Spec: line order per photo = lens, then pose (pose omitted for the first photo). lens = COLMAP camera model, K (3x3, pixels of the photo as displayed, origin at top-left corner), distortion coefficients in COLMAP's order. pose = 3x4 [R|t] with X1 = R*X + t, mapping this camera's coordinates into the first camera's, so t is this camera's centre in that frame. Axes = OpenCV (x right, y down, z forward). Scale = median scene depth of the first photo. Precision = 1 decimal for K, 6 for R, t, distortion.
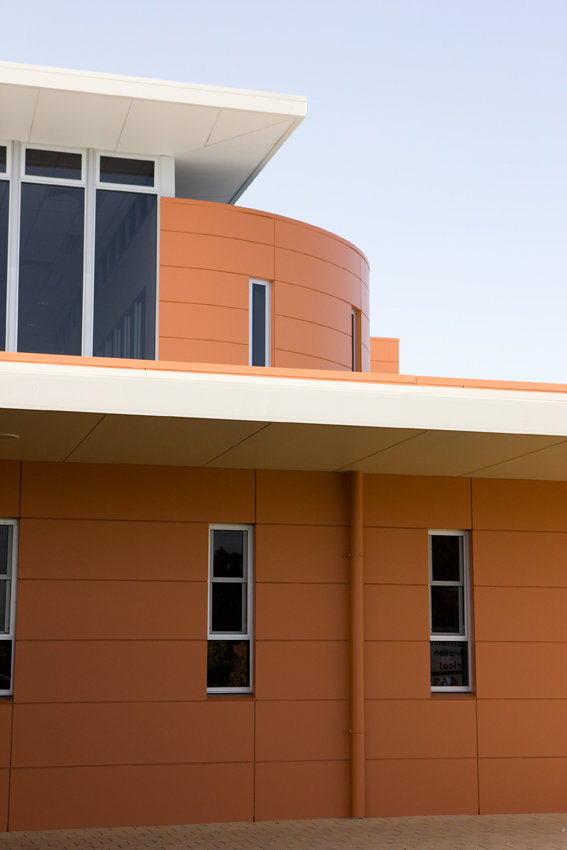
lens RADIAL K [[1372.2, 0, 283.5], [0, 1372.2, 425.0], [0, 0, 1]] dist [0.092294, 0.021592]
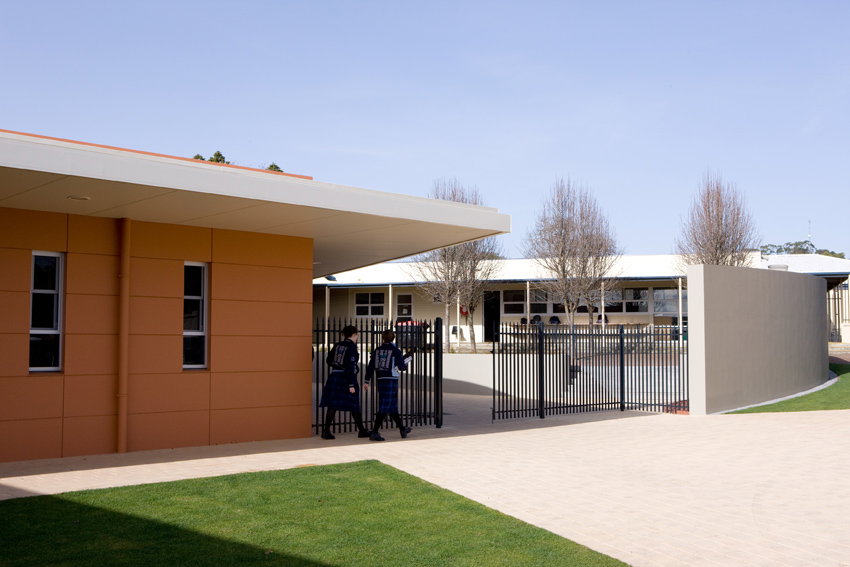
lens RADIAL K [[1006.7, 0, 425.0], [0, 1006.7, 283.5], [0, 0, 1]] dist [0.005799, 0.027731]
pose [[0.851645, 0.033346, 0.523057, -0.241187], [-0.088062, 0.992890, 0.080085, -0.010725], [-0.516668, -0.114266, 0.848527, -0.063967]]
